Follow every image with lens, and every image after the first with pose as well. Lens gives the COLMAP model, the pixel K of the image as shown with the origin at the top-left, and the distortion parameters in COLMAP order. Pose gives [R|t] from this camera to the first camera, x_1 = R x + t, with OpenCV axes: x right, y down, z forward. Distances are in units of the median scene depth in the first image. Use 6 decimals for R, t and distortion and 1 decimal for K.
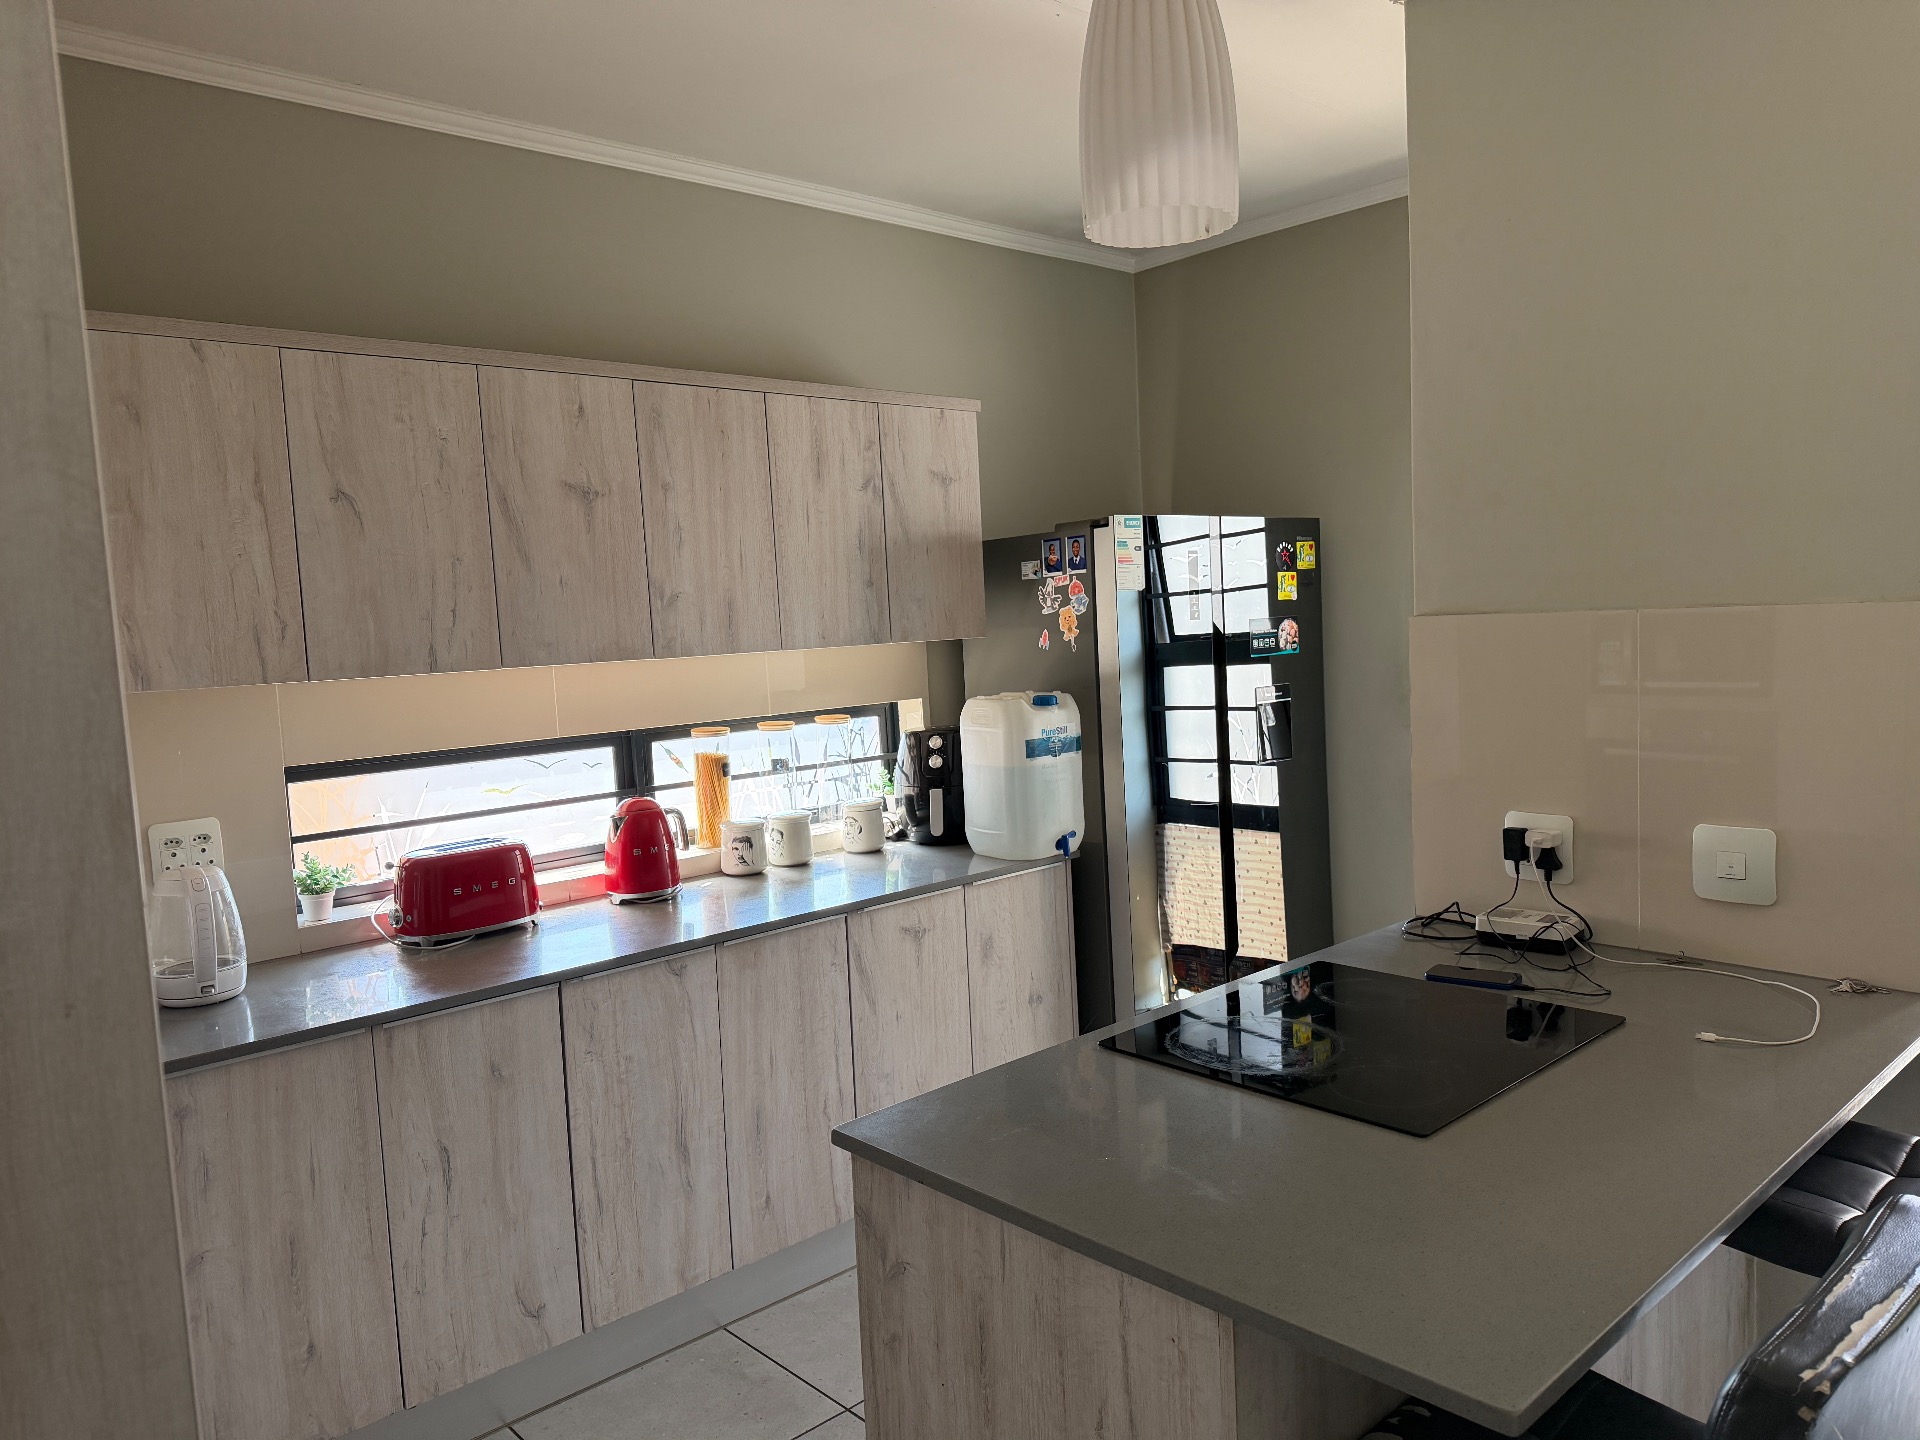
lens RADIAL K [[1339.5, 0, 965.6], [0, 1339.5, 727.1], [0, 0, 1]] dist [0.087411, -0.118991]
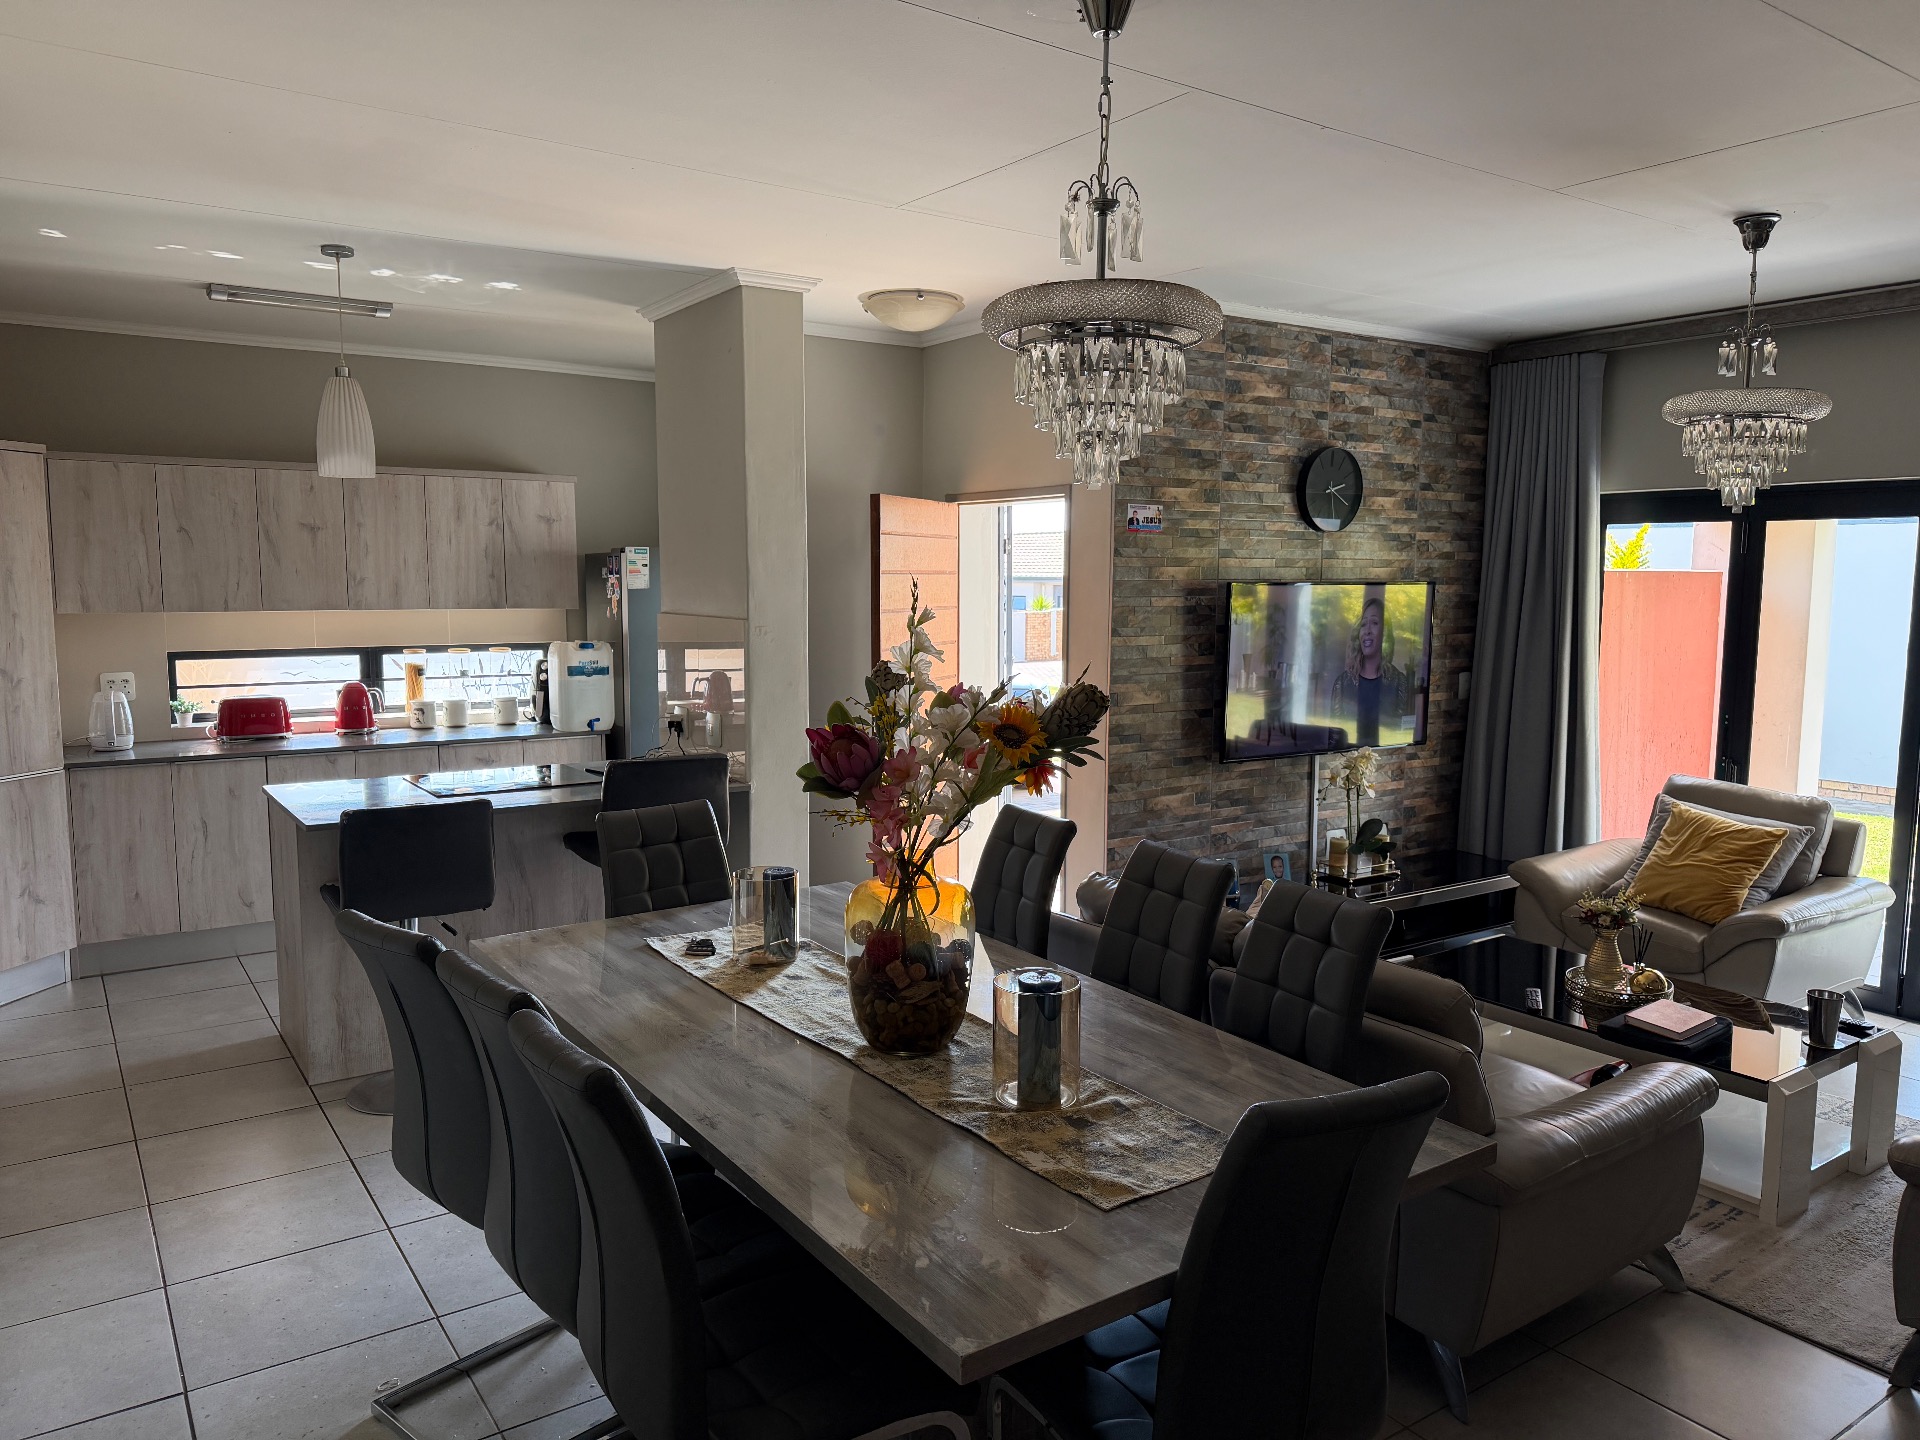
lens RADIAL K [[1339.5, 0, 960.8], [0, 1339.5, 719.5], [0, 0, 1]] dist [0.087411, -0.118991]
pose [[0.988965, 0.066382, -0.132445, 0.986396], [-0.063350, 0.997627, 0.026980, -0.001225], [0.133922, -0.018292, 0.990823, -0.920237]]
